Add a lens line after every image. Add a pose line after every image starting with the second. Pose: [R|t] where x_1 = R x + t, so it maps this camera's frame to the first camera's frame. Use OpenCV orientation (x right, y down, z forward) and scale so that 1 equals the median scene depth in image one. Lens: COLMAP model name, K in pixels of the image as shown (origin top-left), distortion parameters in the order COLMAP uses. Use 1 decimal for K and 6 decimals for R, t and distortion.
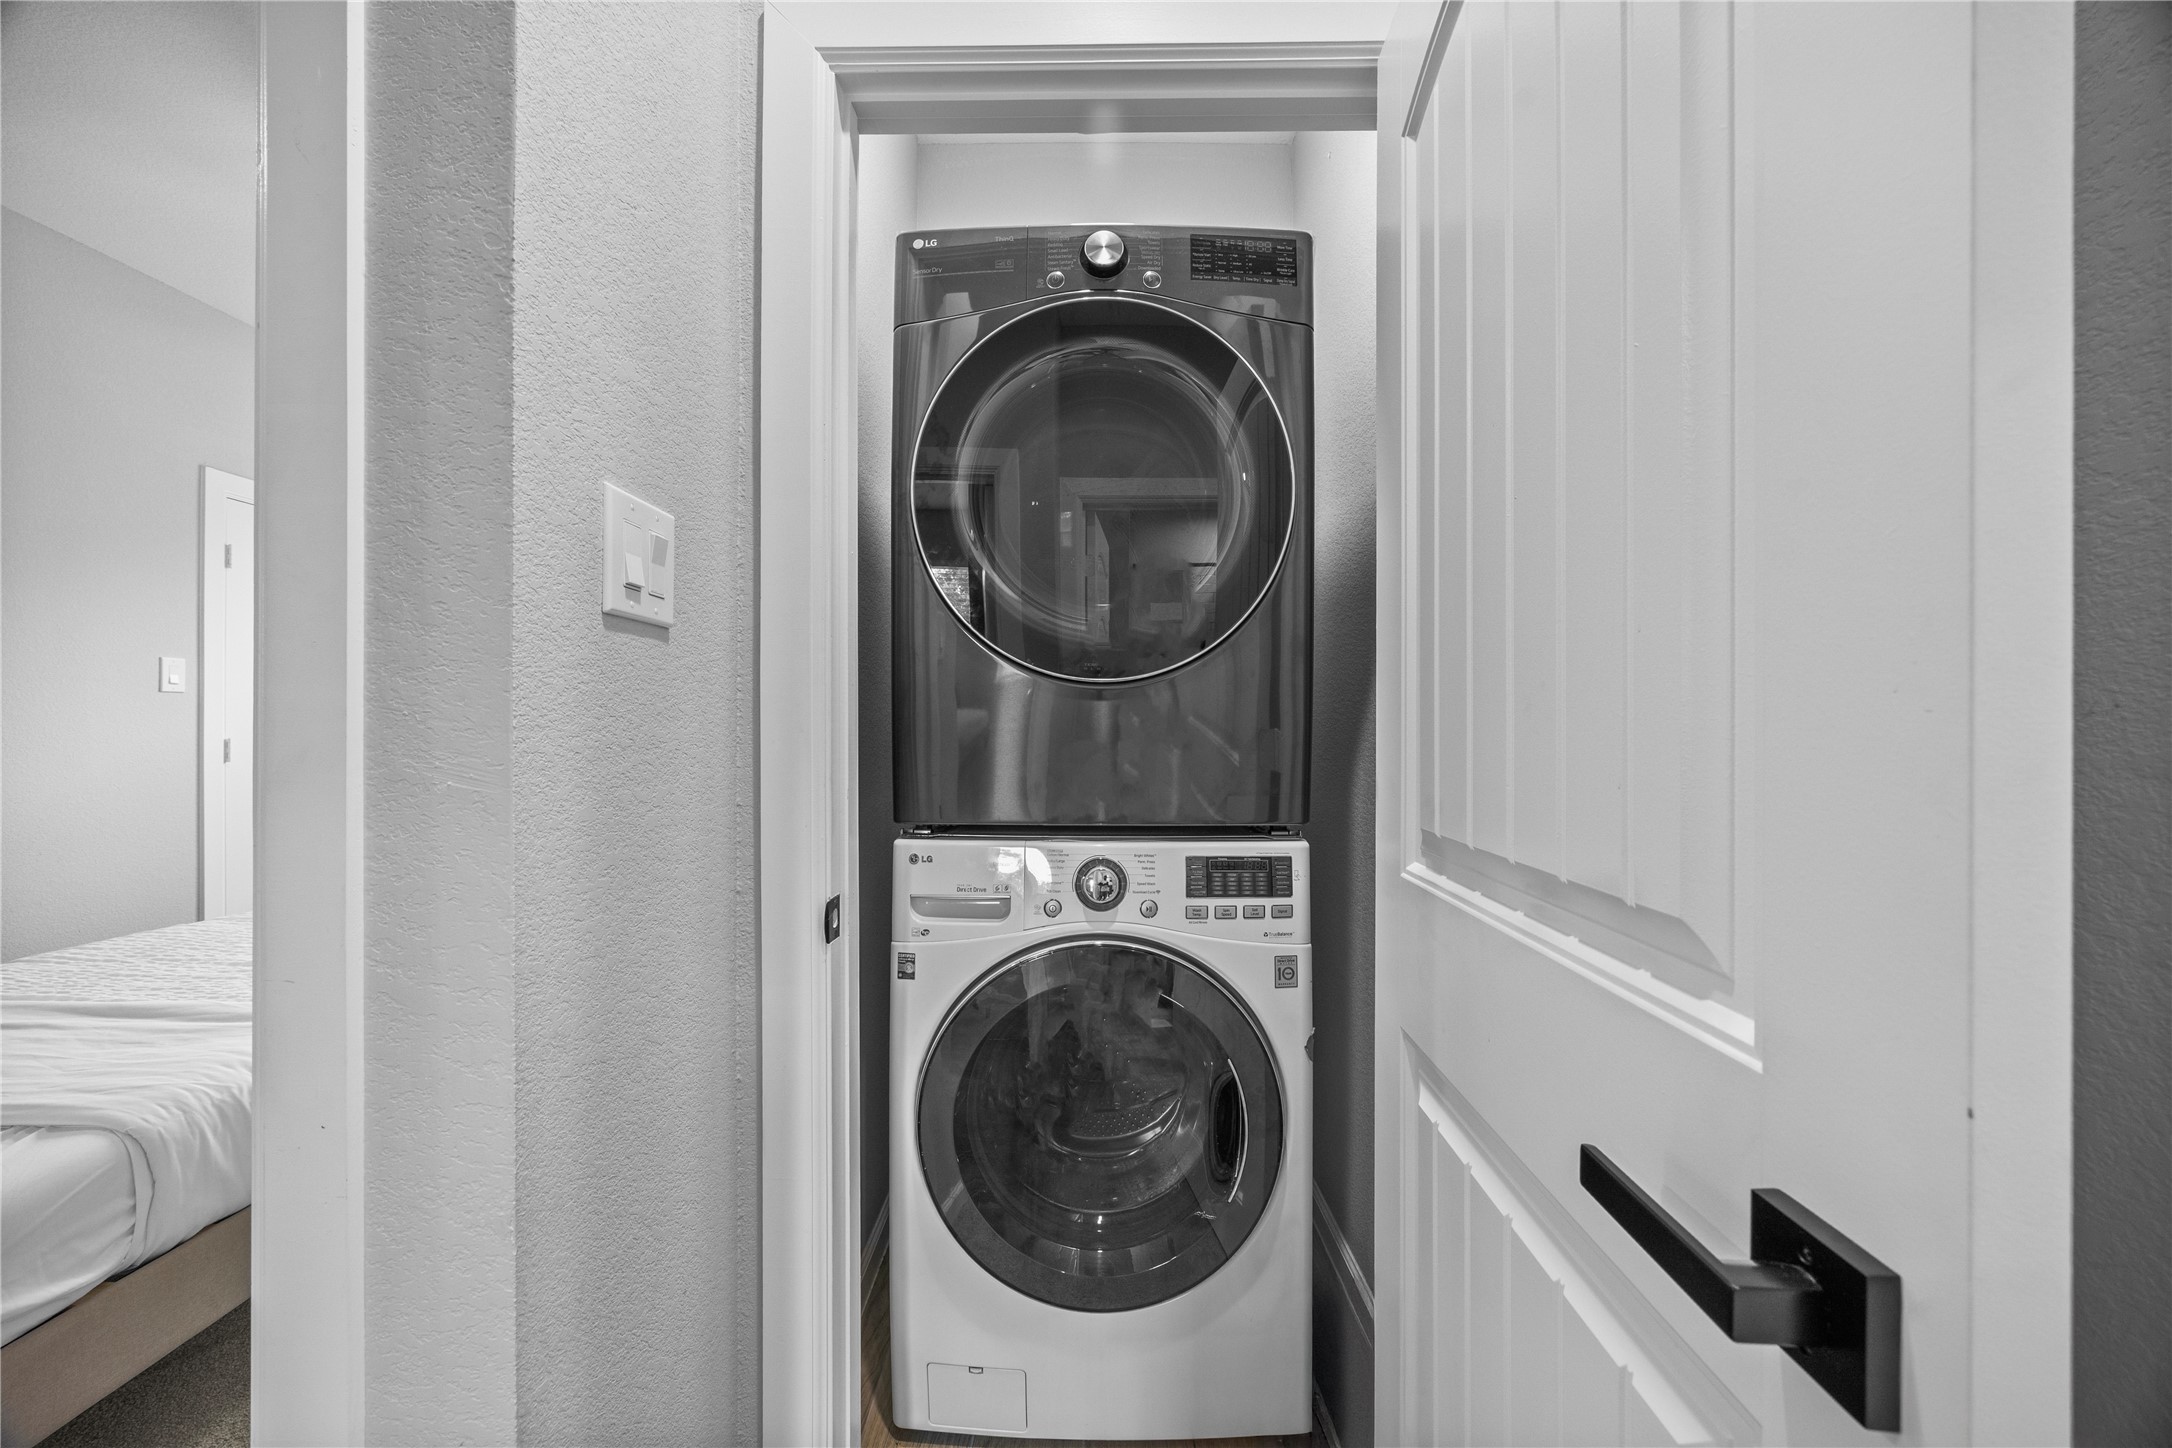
lens RADIAL K [[837.4, 0, 1098.2], [0, 837.4, 724.4], [0, 0, 1]] dist [0.000448, 0.000423]
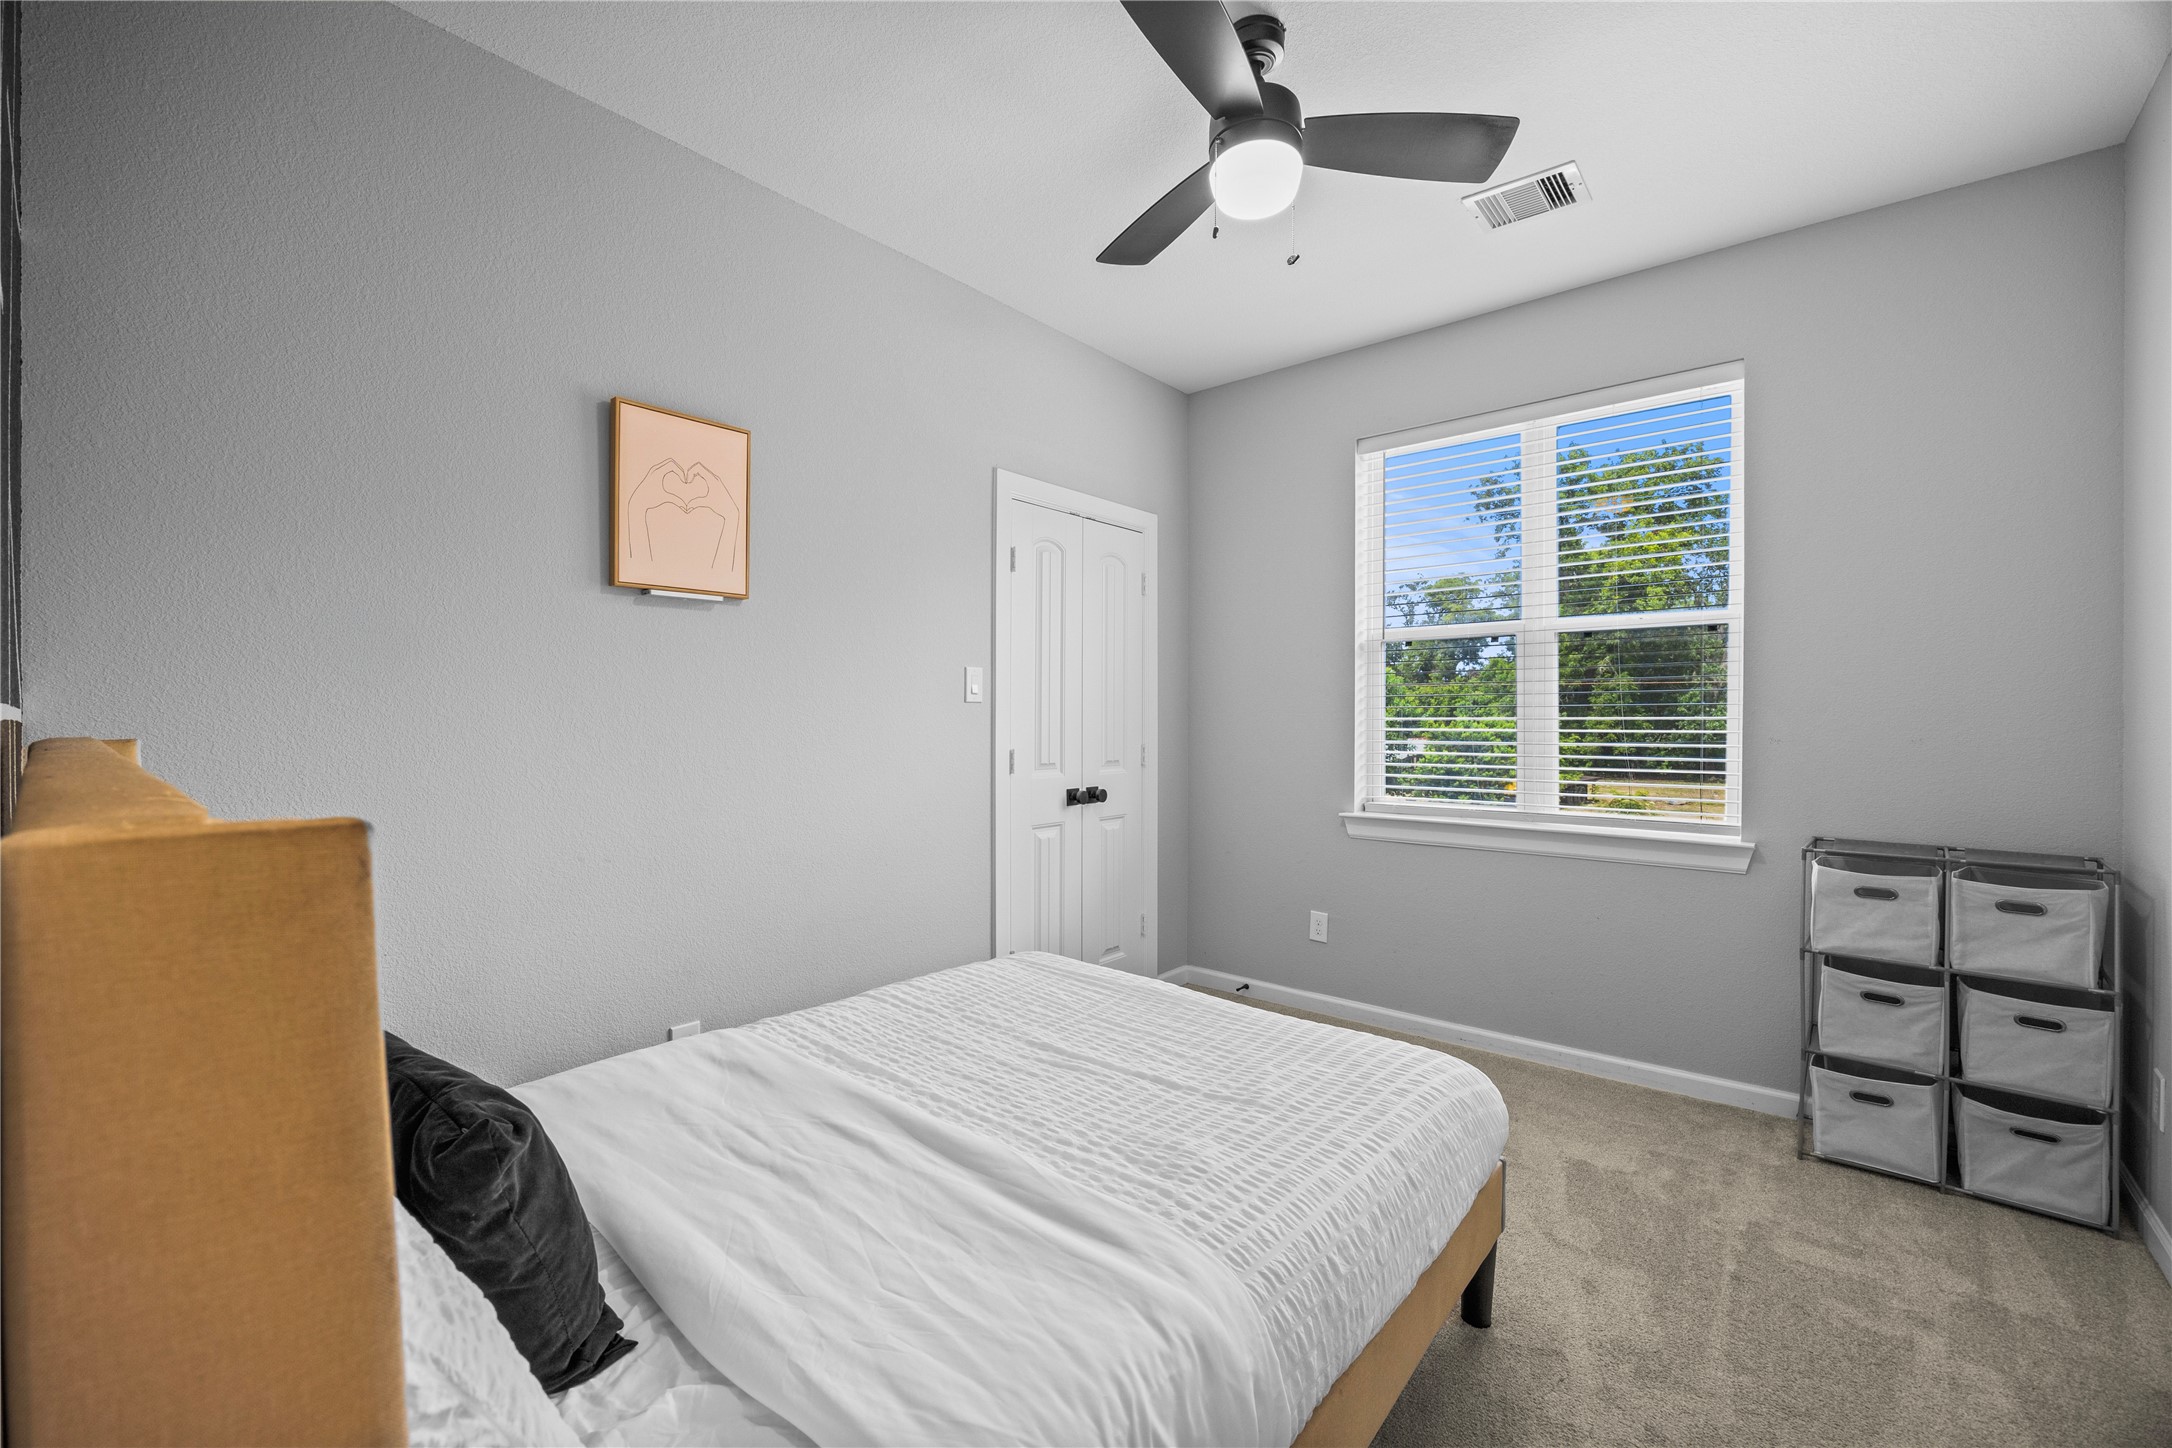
lens RADIAL K [[864.1, 0, 1102.9], [0, 864.1, 712.7], [0, 0, 1]] dist [-0.000142, 0.000014]
pose [[0.780414, -0.002021, -0.625260, -0.362466], [-0.000159, 0.999994, -0.003431, -0.023508], [0.625264, 0.002777, 0.780409, 0.312629]]
